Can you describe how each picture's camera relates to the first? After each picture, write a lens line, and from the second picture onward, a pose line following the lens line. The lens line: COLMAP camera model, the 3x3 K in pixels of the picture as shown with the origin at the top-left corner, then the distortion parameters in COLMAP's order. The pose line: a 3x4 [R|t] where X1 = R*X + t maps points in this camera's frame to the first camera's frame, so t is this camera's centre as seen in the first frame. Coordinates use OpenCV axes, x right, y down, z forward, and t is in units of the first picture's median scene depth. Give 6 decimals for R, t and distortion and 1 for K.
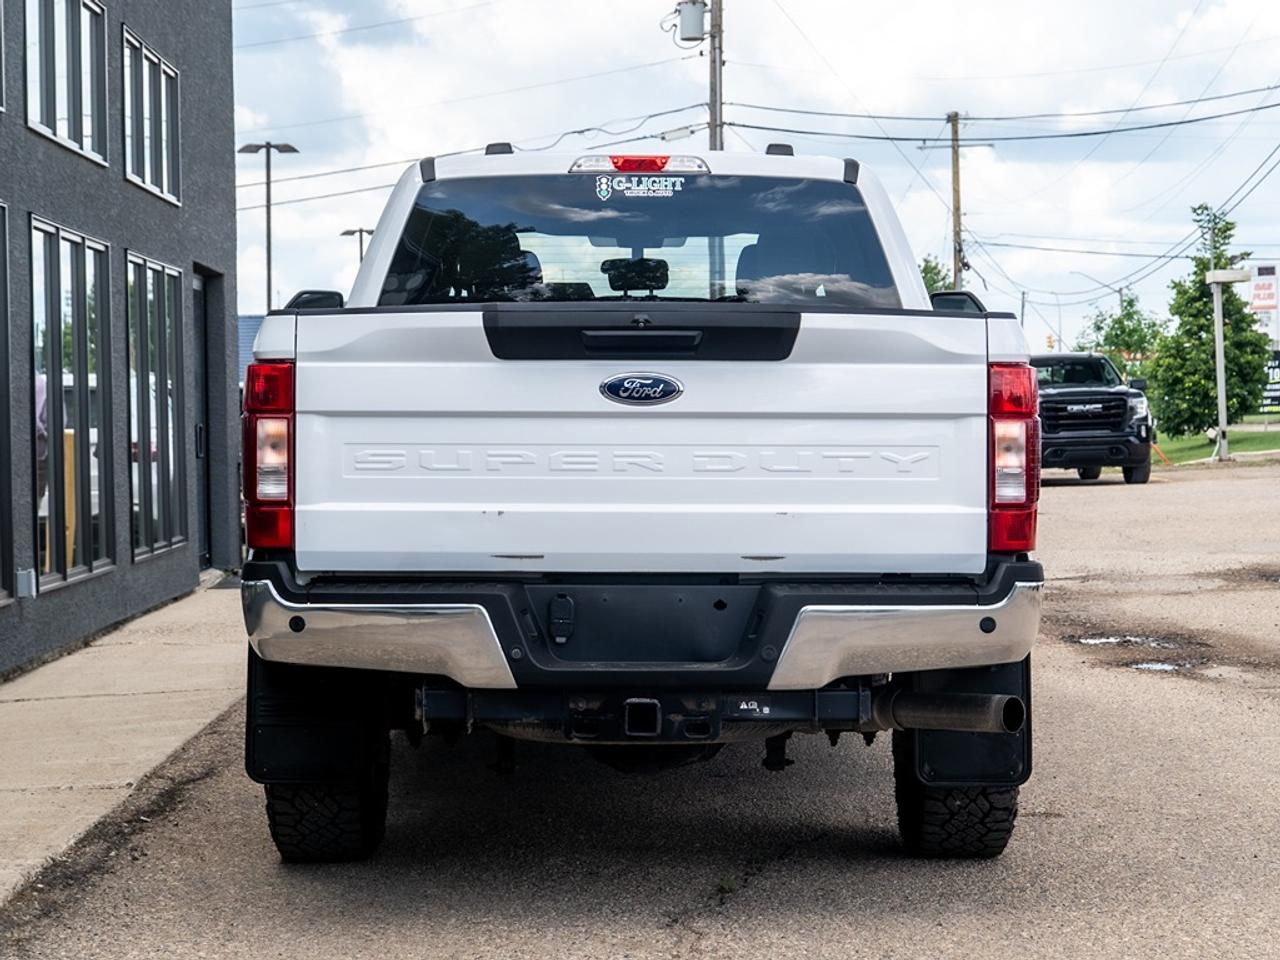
lens RADIAL K [[2980.0, 0, 641.2], [0, 2980.0, 478.4], [0, 0, 1]] dist [0.018851, 0.000000]
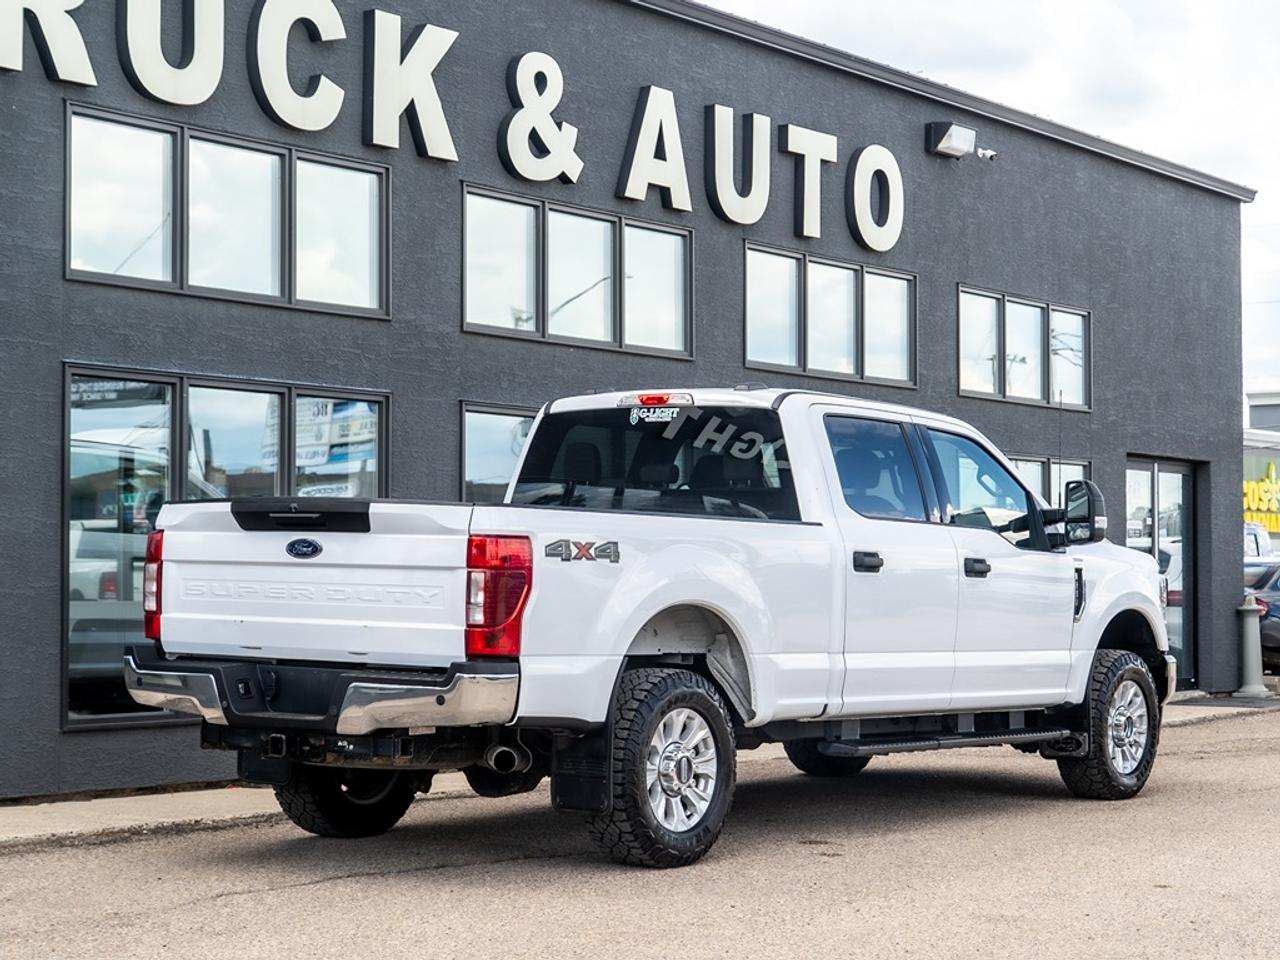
lens RADIAL K [[2463.9, 0, 639.7], [0, 2463.9, 482.8], [0, 0, 1]] dist [-0.013772, 0.000000]
pose [[0.804198, -0.006813, -0.594323, 0.964361], [-0.026997, 0.998484, -0.047977, -0.005899], [0.593748, 0.054628, 0.802794, 0.007184]]
